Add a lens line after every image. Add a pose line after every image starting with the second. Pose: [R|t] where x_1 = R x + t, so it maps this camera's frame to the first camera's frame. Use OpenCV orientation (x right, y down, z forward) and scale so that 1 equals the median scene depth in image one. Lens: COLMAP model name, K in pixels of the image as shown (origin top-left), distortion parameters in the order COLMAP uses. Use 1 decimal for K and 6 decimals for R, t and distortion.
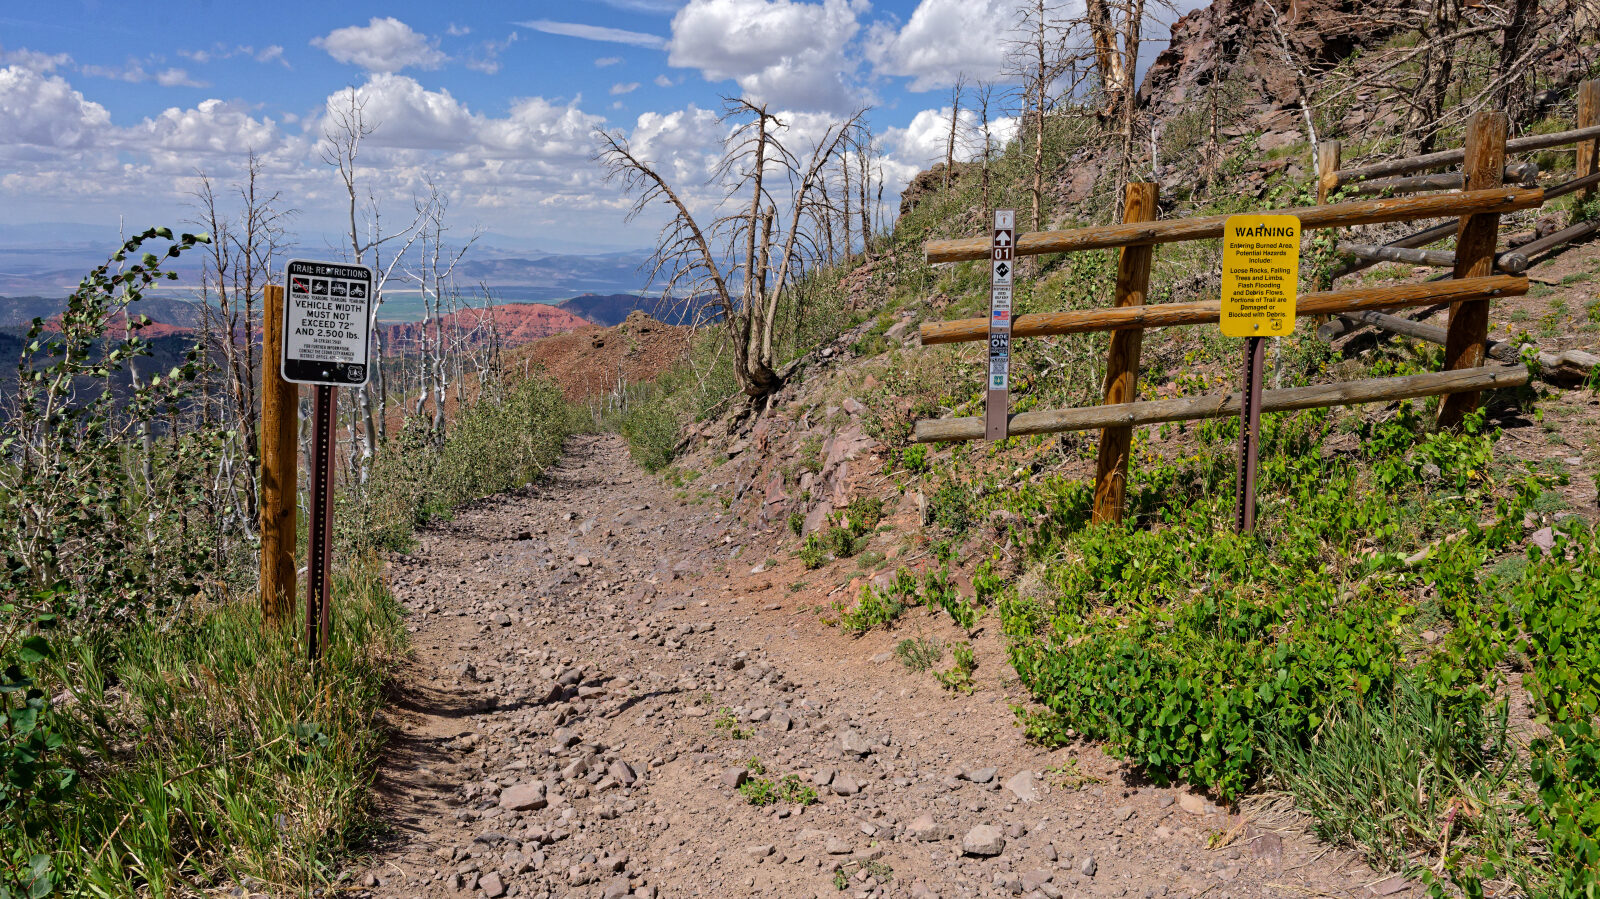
lens RADIAL K [[1049.6, 0, 800.0], [0, 1049.6, 449.5], [0, 0, 1]] dist [0.004666, 0.002538]
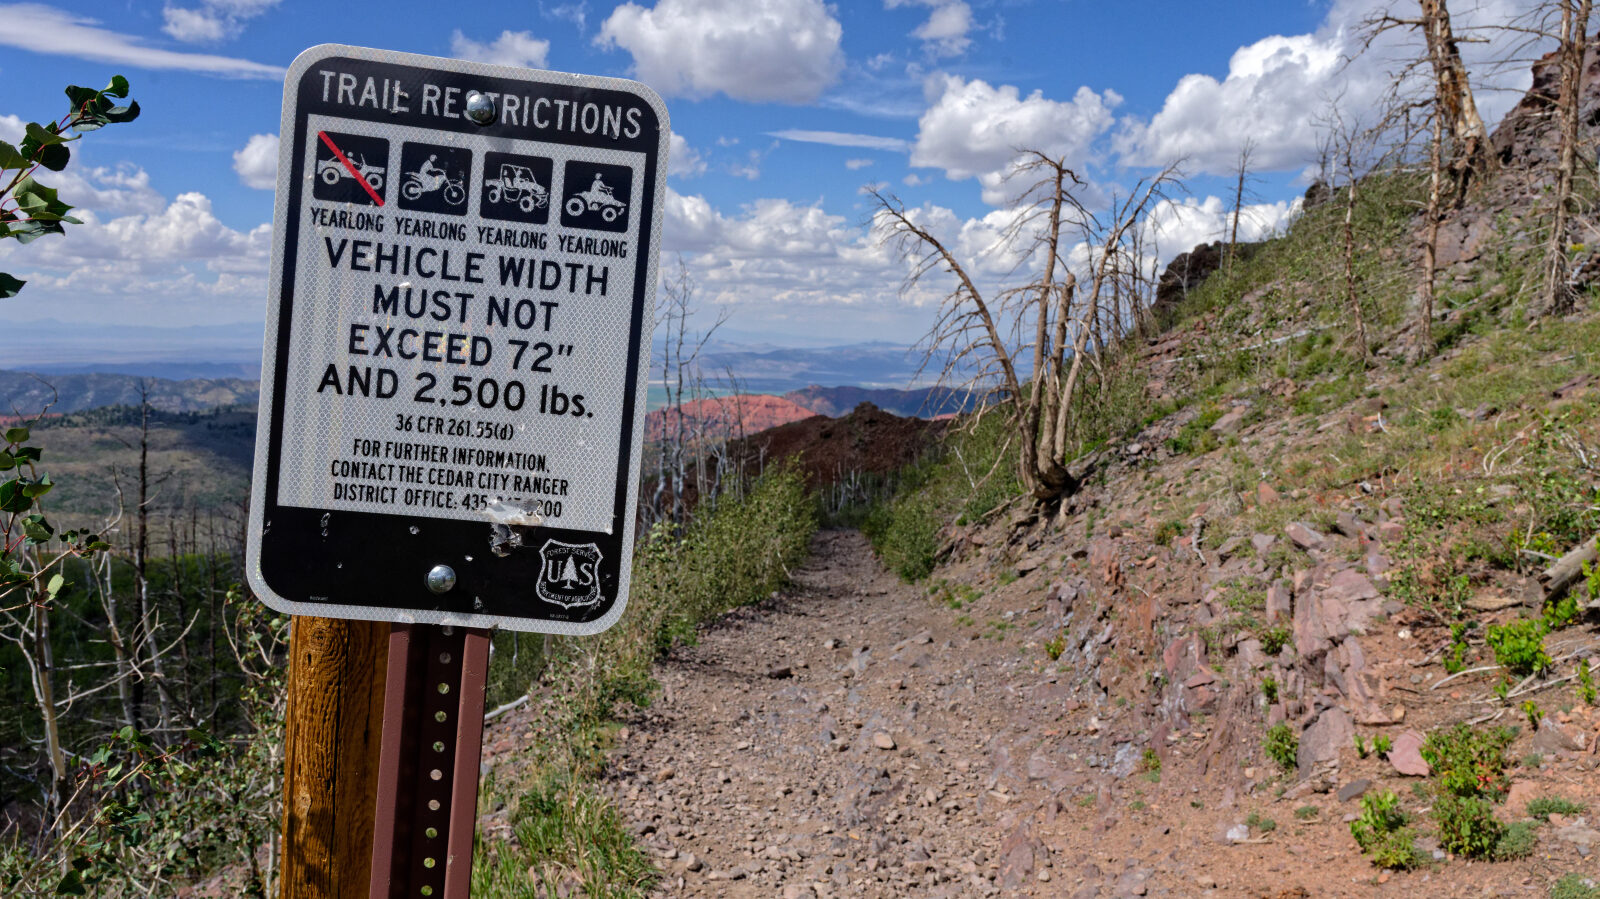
lens RADIAL K [[1015.9, 0, 804.1], [0, 1015.9, 458.9], [0, 0, 1]] dist [0.001182, 0.000155]
pose [[0.980213, 0.016360, -0.197270, -0.108412], [-0.031467, 0.996785, -0.073689, -0.026746], [0.195431, 0.078438, 0.977576, 0.259875]]
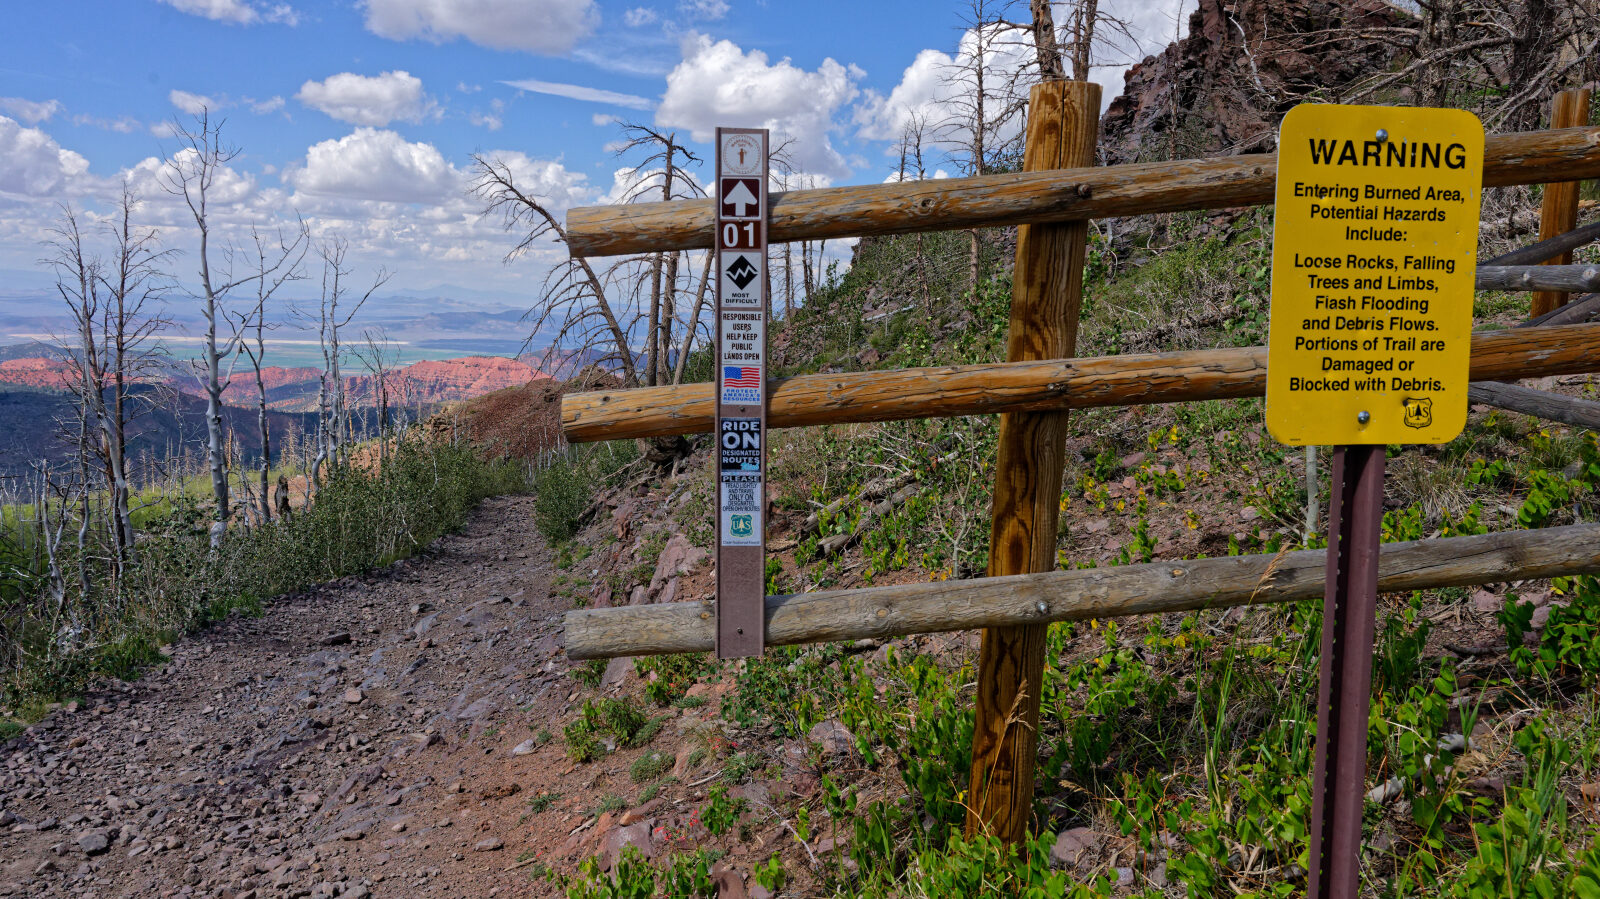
lens RADIAL K [[1015.9, 0, 804.1], [0, 1015.9, 458.9], [0, 0, 1]] dist [0.001182, 0.000155]
pose [[0.999488, 0.007475, 0.031115, 0.078251], [-0.006191, 0.999133, -0.041171, -0.029497], [-0.031396, 0.040957, 0.998668, 0.222573]]
